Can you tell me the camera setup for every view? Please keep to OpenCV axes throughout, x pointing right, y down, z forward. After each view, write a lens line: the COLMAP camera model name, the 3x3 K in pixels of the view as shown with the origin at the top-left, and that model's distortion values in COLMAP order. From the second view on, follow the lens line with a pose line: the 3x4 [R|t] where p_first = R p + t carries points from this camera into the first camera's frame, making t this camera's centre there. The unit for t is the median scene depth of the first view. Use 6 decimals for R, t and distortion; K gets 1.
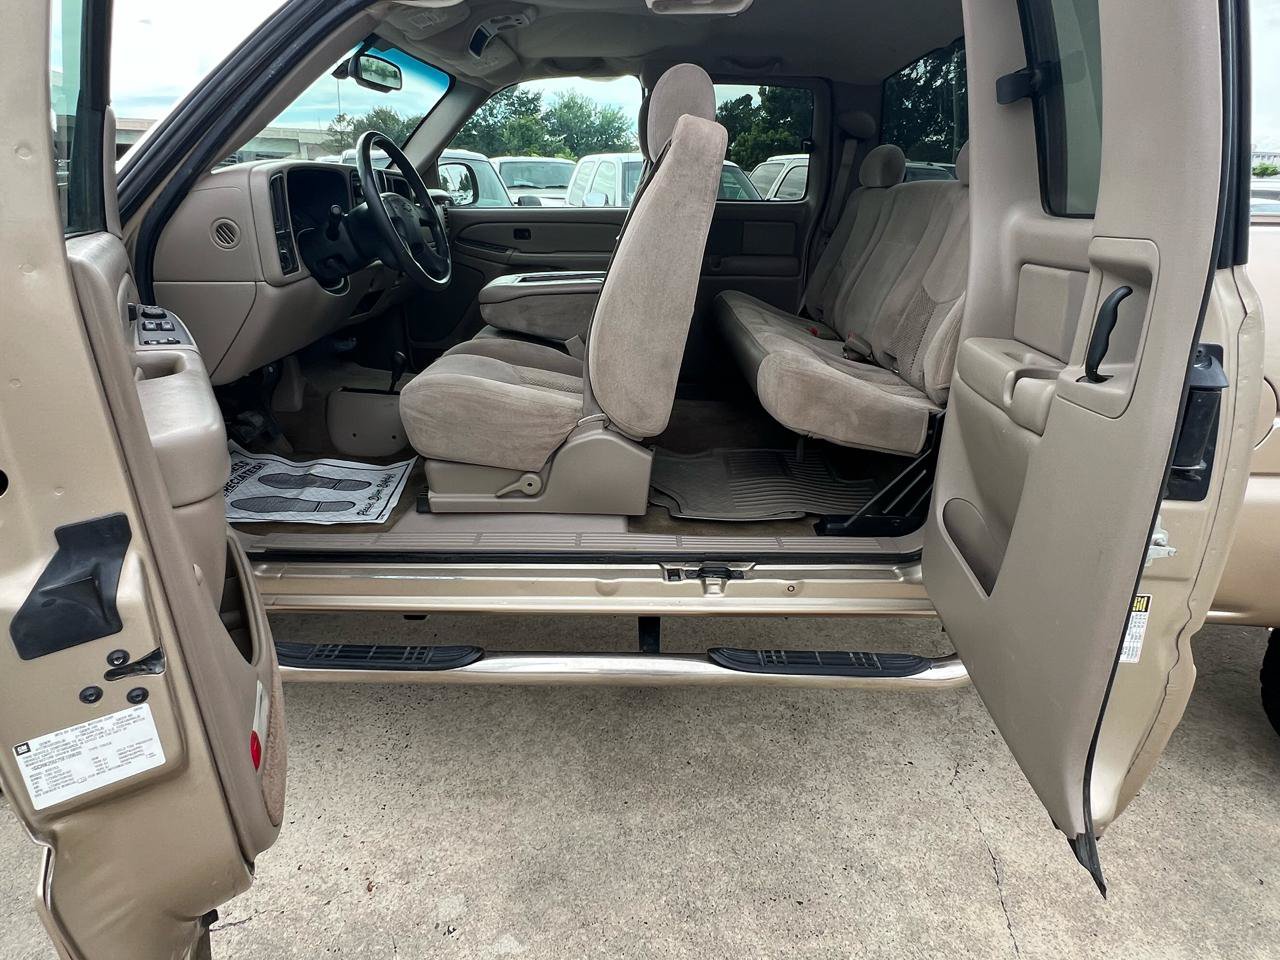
lens RADIAL K [[786.2, 0, 626.4], [0, 786.2, 479.1], [0, 0, 1]] dist [0.002004, 0.002235]
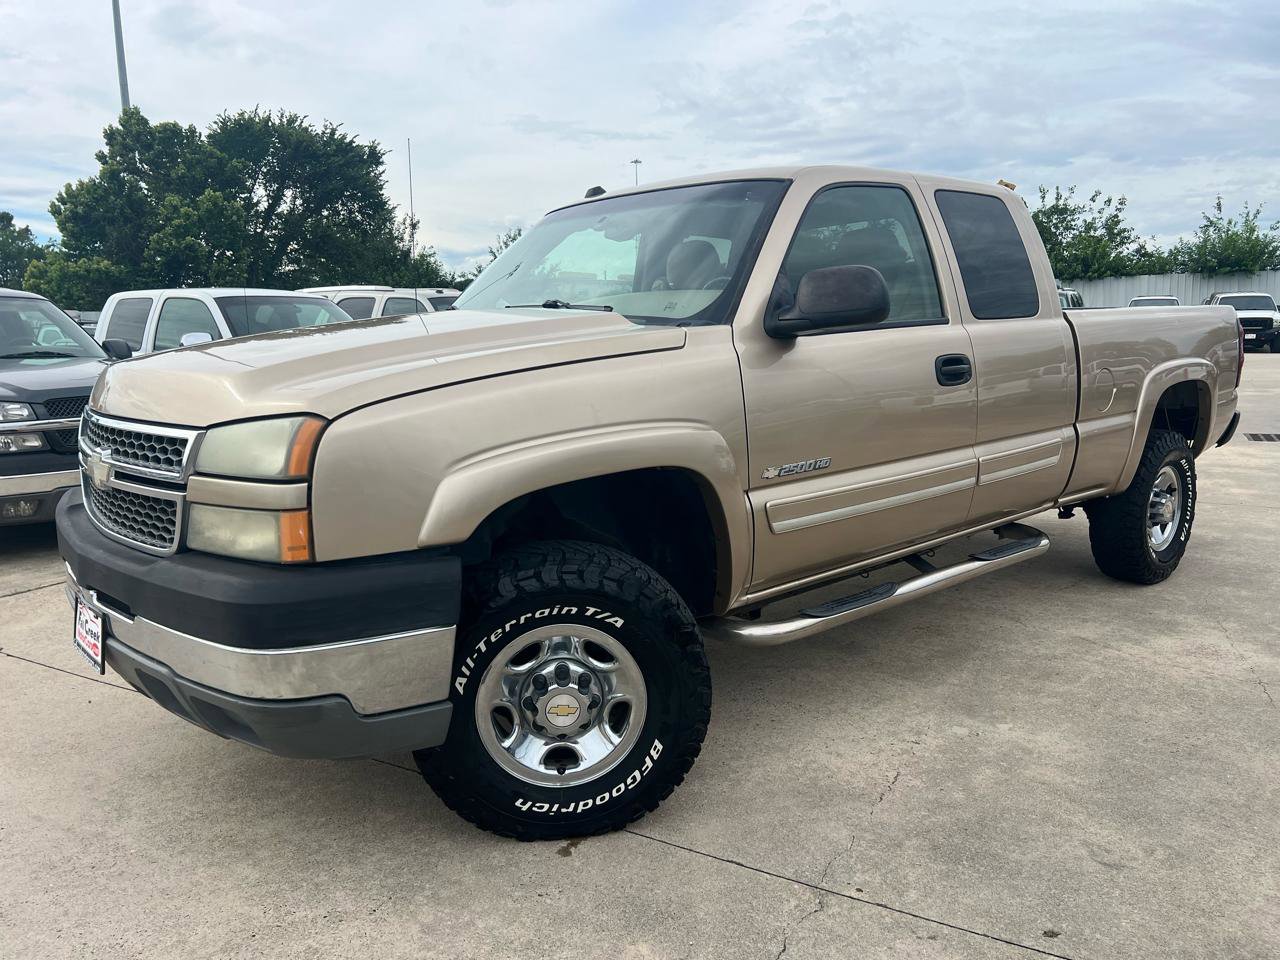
lens RADIAL K [[1025.5, 0, 630.8], [0, 1025.5, 479.6], [0, 0, 1]] dist [0.028509, -0.034545]
pose [[0.735086, -0.140384, 0.663280, -1.805137], [0.273110, 0.956752, -0.100179, 0.082488], [-0.620532, 0.254788, 0.741636, -0.216179]]
